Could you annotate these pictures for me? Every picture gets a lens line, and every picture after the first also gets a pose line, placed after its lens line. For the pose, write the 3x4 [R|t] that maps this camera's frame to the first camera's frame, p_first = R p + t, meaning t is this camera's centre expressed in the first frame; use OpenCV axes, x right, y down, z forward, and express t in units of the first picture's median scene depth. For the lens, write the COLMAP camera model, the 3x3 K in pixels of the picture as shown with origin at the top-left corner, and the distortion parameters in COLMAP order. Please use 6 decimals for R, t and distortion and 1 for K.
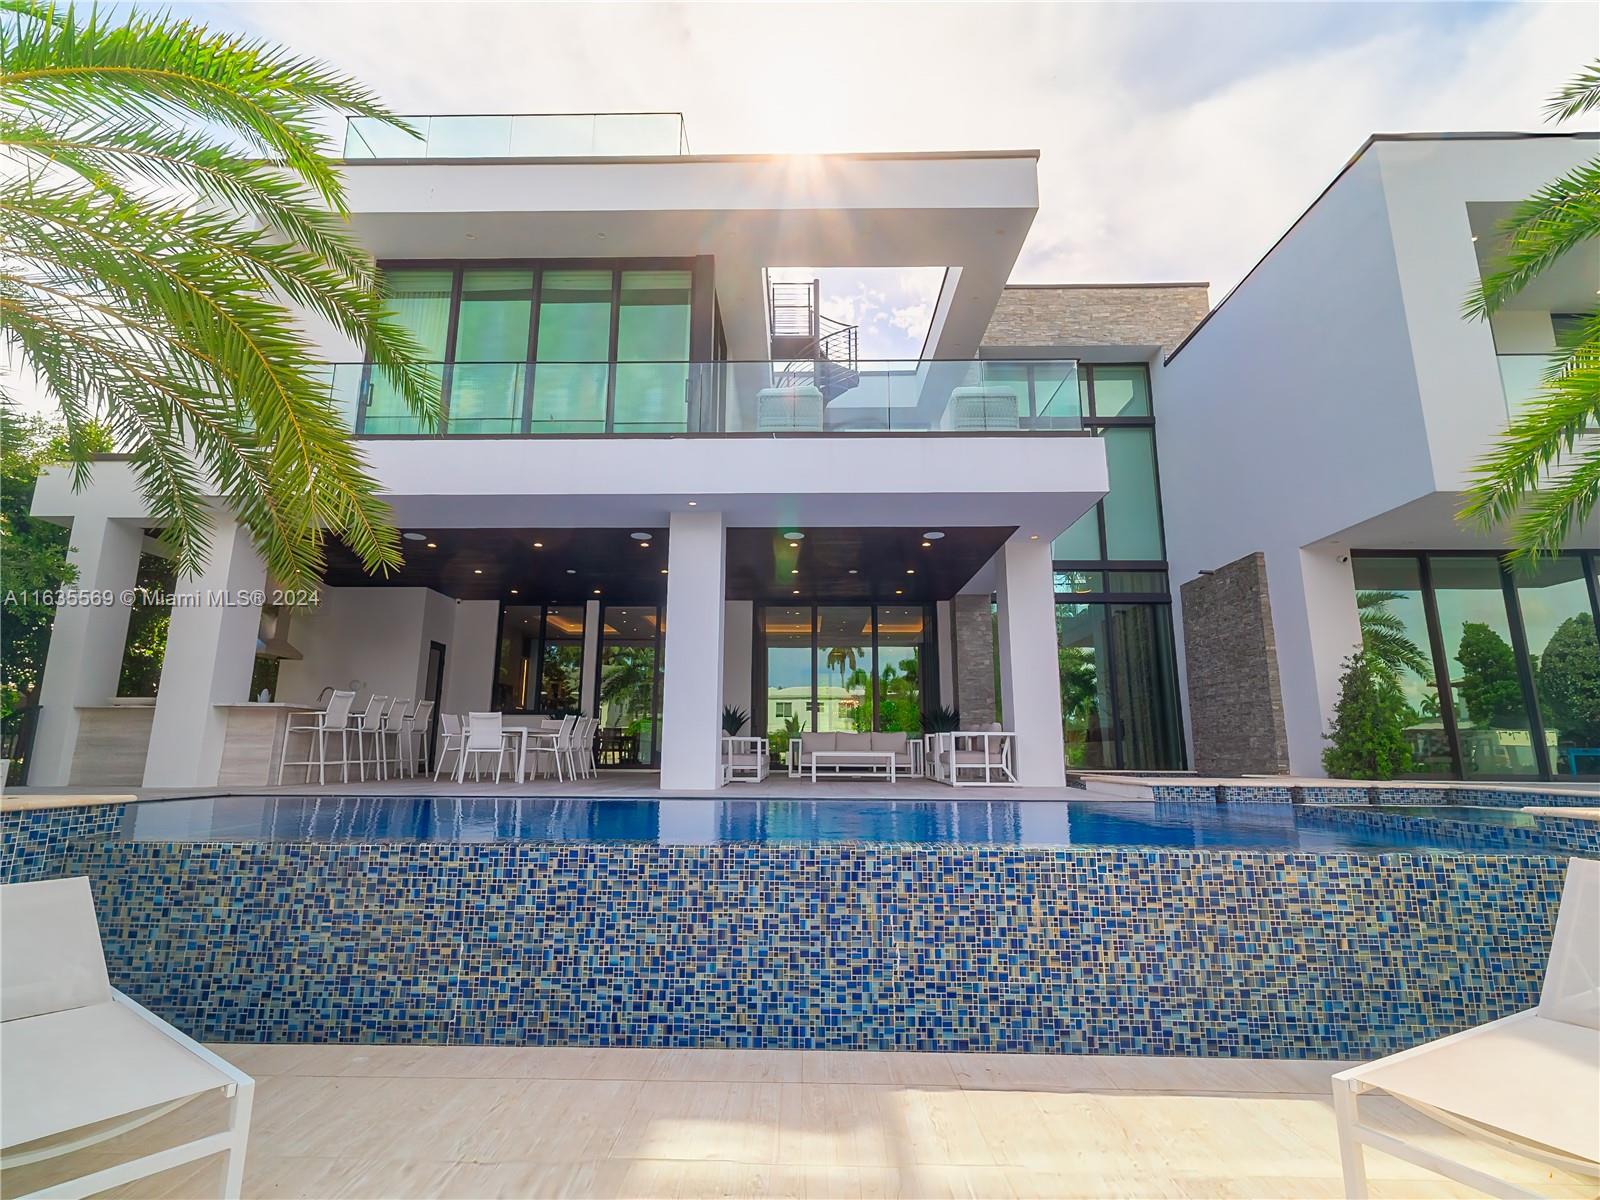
lens RADIAL K [[746.6, 0, 800.0], [0, 746.6, 600.0], [0, 0, 1]] dist [-0.001522, 0.000013]
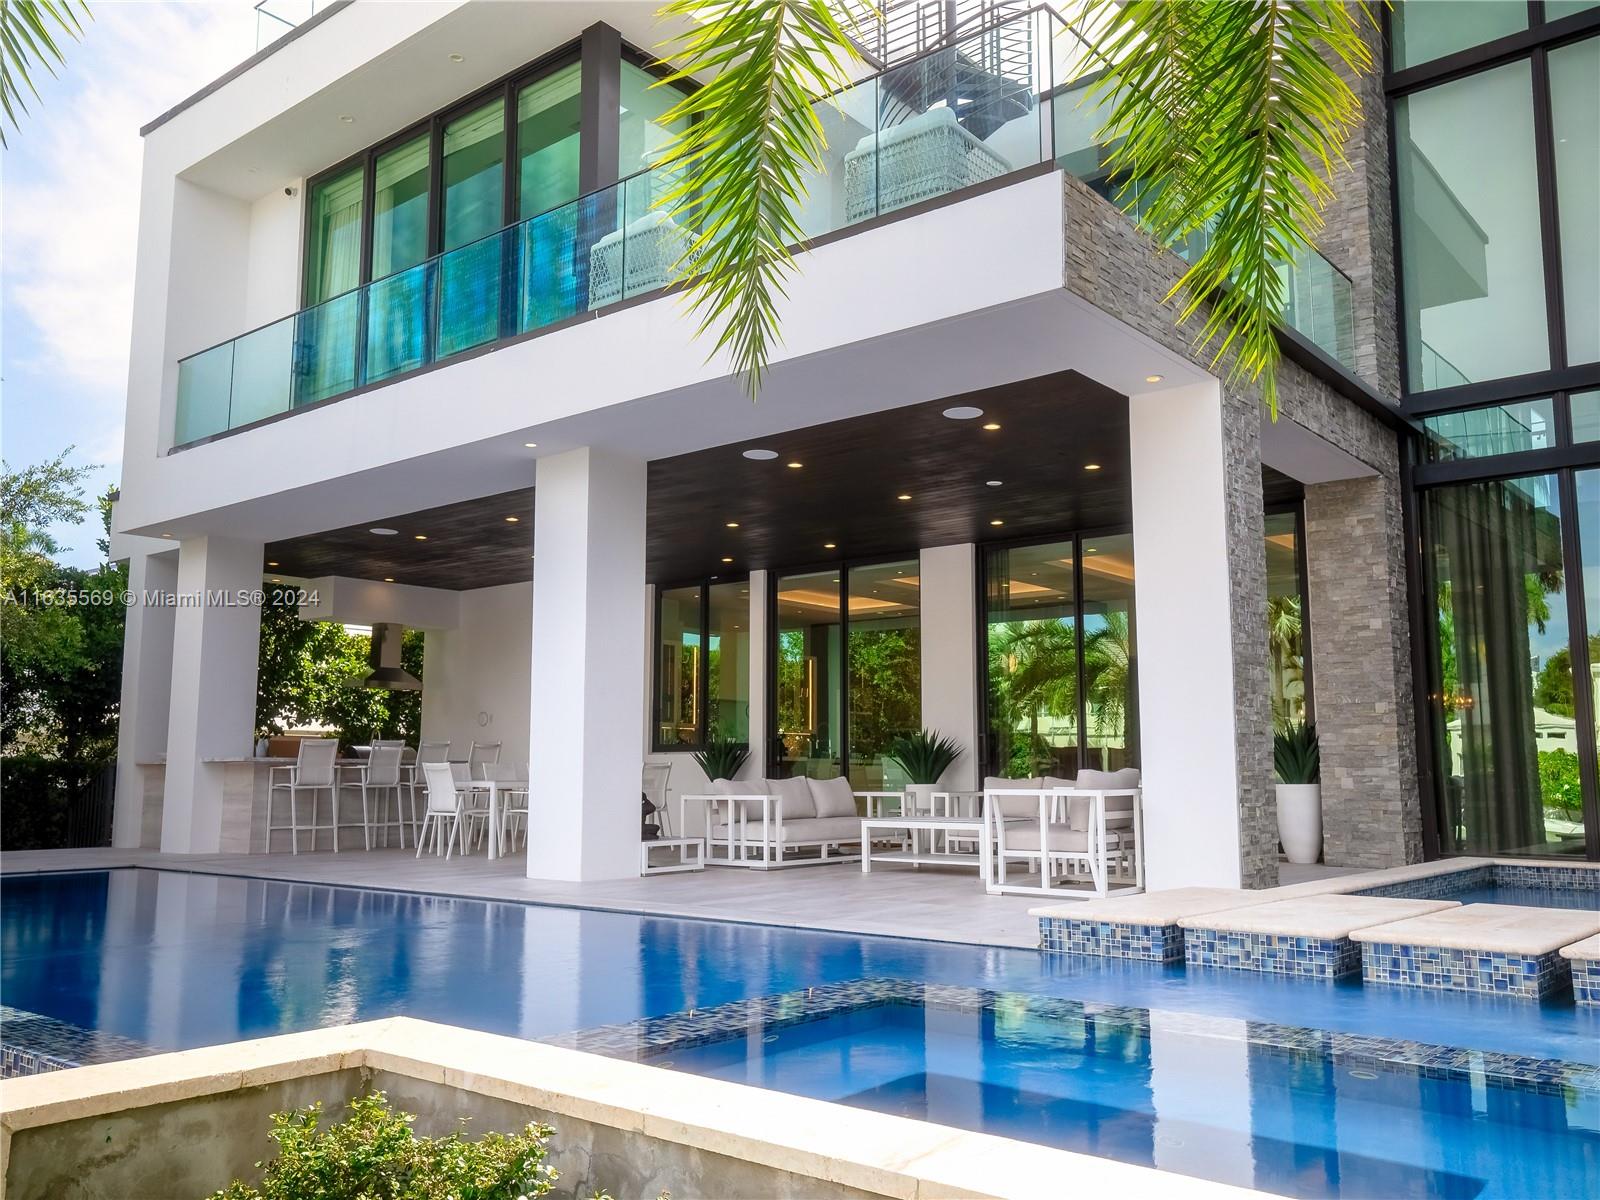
lens RADIAL K [[1355.5, 0, 800.0], [0, 1355.5, 600.0], [0, 0, 1]] dist [0.001293, -0.004361]
pose [[0.783813, -0.084462, -0.615226, 0.697031], [0.128428, 0.991337, 0.027523, 0.000114], [0.607571, -0.100585, 0.787870, 0.176775]]
